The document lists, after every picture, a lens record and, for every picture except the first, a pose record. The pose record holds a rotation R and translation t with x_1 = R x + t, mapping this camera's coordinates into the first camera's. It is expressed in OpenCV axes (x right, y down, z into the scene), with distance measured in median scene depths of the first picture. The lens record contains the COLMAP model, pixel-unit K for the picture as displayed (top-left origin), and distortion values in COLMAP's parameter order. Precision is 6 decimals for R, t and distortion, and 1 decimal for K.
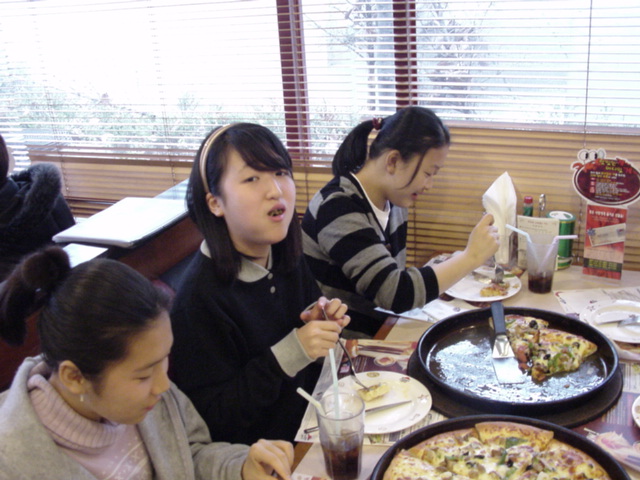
lens RADIAL K [[748.5, 0, 317.1], [0, 748.5, 254.2], [0, 0, 1]] dist [-0.230245, 0.314478]
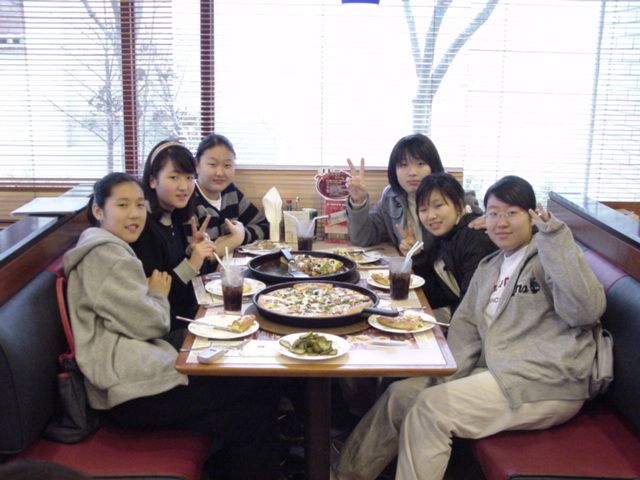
lens RADIAL K [[778.6, 0, 320.0], [0, 778.6, 240.0], [0, 0, 1]] dist [-1.105973, 3.813479]
pose [[0.915380, -0.018272, 0.402176, -0.457756], [0.080485, 0.987109, -0.138342, 0.337030], [-0.394463, 0.159004, 0.905051, -0.767110]]
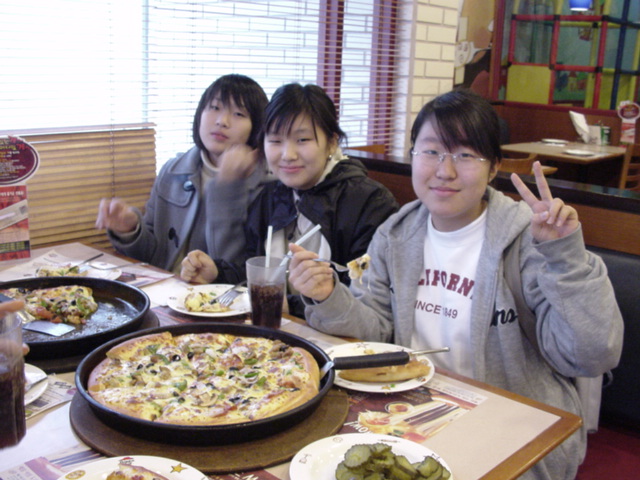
lens RADIAL K [[748.5, 0, 317.1], [0, 748.5, 254.2], [0, 0, 1]] dist [-0.230245, 0.314478]
pose [[0.353082, -0.162225, 0.921421, -0.457495], [0.298001, 0.953059, 0.053604, 0.115914], [-0.886864, 0.255657, 0.384852, 0.296690]]
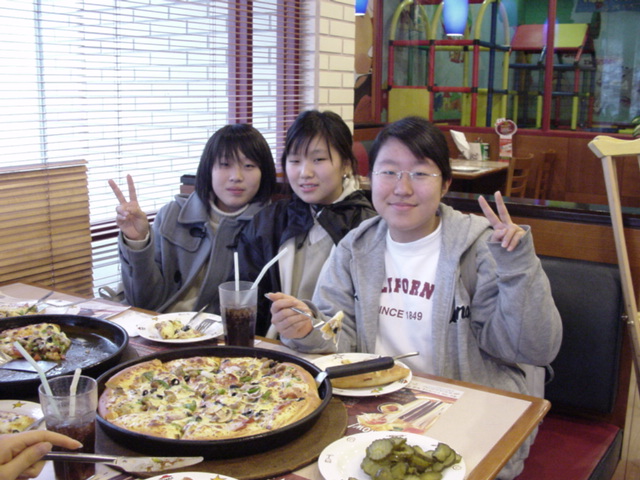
lens RADIAL K [[748.5, 0, 317.1], [0, 748.5, 254.2], [0, 0, 1]] dist [-0.230245, 0.314478]
pose [[0.182743, -0.146098, 0.972245, -0.551370], [0.351248, 0.933335, 0.074230, 0.080323], [-0.918275, 0.327934, 0.221877, 0.388775]]
